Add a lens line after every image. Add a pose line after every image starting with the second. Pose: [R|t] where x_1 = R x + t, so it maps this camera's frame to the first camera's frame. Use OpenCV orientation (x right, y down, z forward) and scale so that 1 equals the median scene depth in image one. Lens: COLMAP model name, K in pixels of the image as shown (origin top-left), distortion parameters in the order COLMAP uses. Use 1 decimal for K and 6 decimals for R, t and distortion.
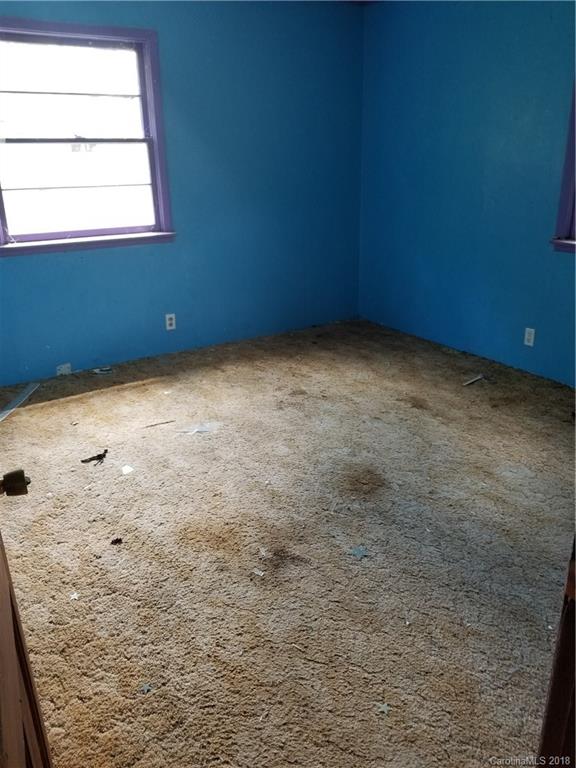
lens RADIAL K [[602.4, 0, 286.2], [0, 602.4, 374.8], [0, 0, 1]] dist [0.054821, -0.080136]
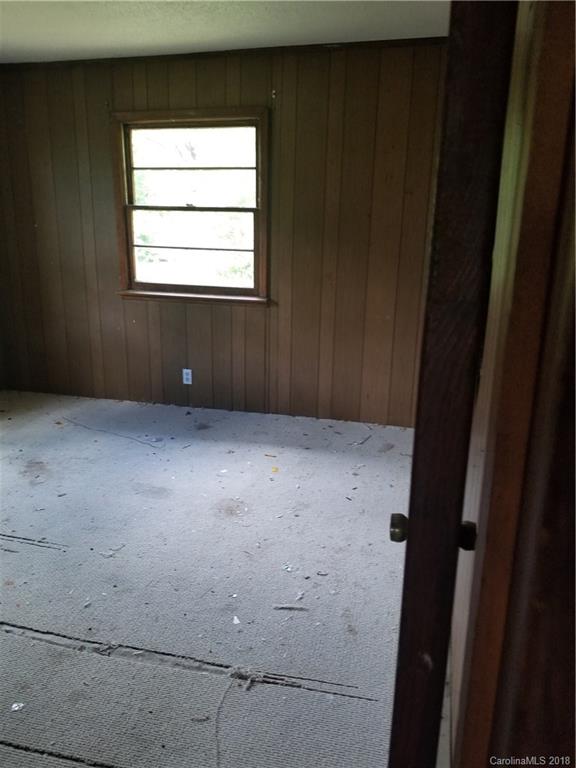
lens RADIAL K [[602.4, 0, 286.2], [0, 602.4, 374.8], [0, 0, 1]] dist [0.054821, -0.080136]
pose [[0.644804, 0.212464, -0.734226, 0.632075], [-0.288539, 0.957178, 0.023582, -0.158280], [0.707795, 0.196647, 0.678496, 0.400518]]
